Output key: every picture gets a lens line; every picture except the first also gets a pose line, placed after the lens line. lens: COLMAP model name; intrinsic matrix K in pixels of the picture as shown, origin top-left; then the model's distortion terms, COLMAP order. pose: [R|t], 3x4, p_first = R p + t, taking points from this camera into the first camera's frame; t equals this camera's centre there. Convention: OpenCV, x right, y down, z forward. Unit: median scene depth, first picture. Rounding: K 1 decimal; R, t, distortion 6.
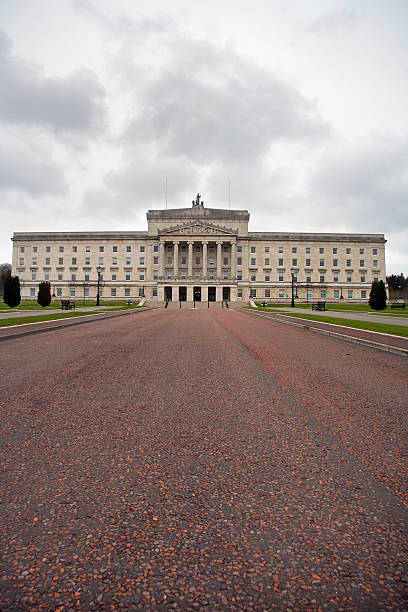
lens RADIAL K [[475.2, 0, 204.0], [0, 475.2, 306.0], [0, 0, 1]] dist [-0.156083, 0.001366]
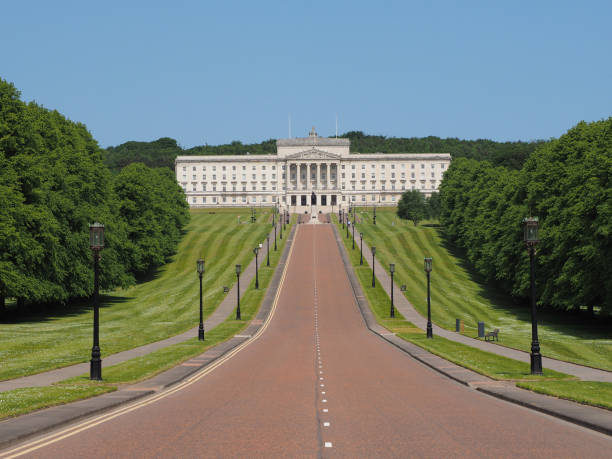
lens RADIAL K [[1228.9, 0, 306.0], [0, 1228.9, 229.5], [0, 0, 1]] dist [-0.086152, -0.095264]
pose [[0.999799, -0.015644, -0.012530, 0.007445], [0.016018, 0.999412, 0.030314, -0.048004], [0.012048, -0.030509, 0.999462, -2.672021]]
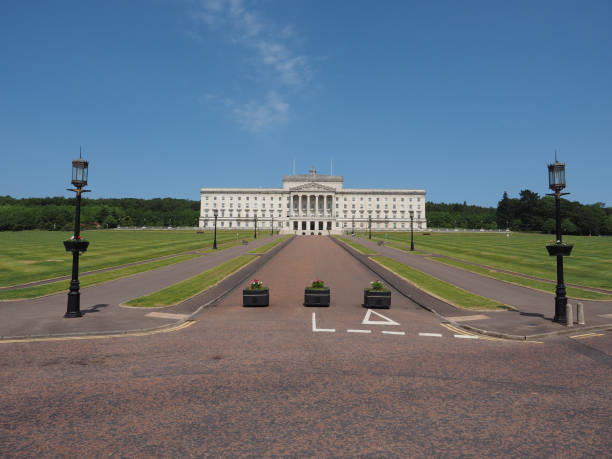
lens RADIAL K [[426.4, 0, 306.0], [0, 426.4, 229.5], [0, 0, 1]] dist [-0.002261, 0.002839]
pose [[0.999858, 0.001474, -0.016804, -0.011303], [-0.001564, 0.999984, -0.005374, -0.002200], [0.016796, 0.005400, 0.999844, -0.541063]]
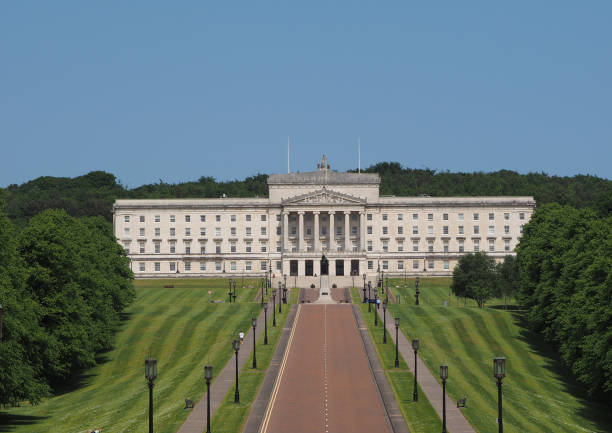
lens RADIAL K [[1878.7, 0, 306.0], [0, 1878.7, 216.5], [0, 0, 1]] dist [0.133911, 0.779262]
pose [[0.999795, -0.013228, -0.015322, 0.007541], [0.012910, 0.999702, -0.020706, -0.048069], [0.015591, 0.020504, 0.999668, -2.675057]]
